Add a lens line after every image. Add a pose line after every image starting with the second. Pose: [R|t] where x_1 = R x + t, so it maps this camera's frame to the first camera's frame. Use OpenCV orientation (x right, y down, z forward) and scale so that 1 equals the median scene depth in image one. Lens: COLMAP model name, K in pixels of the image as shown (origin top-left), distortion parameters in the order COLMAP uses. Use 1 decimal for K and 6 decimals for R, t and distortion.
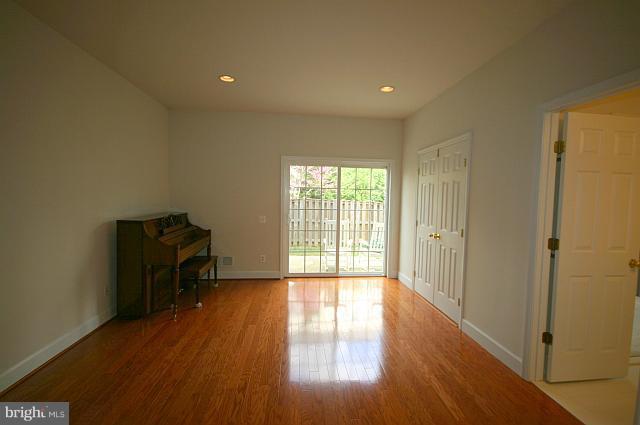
lens RADIAL K [[294.4, 0, 323.8], [0, 294.4, 212.4], [0, 0, 1]] dist [0.000673, -0.000067]
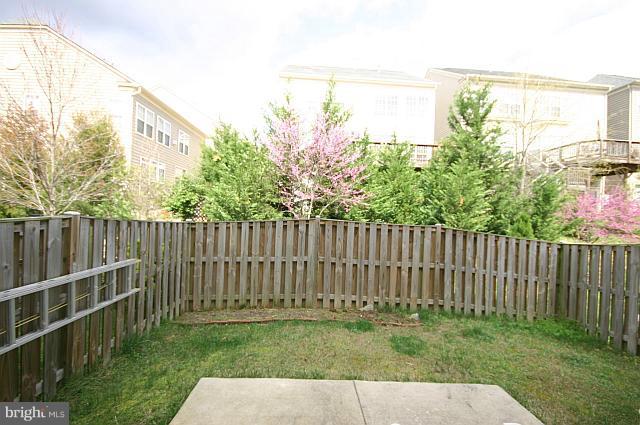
lens RADIAL K [[294.4, 0, 323.8], [0, 294.4, 212.4], [0, 0, 1]] dist [0.000673, -0.000067]
pose [[0.998411, 0.017074, -0.053710, -0.023813], [-0.020183, 0.998119, -0.057891, -0.026741], [0.052621, 0.058883, 0.996877, 0.437416]]
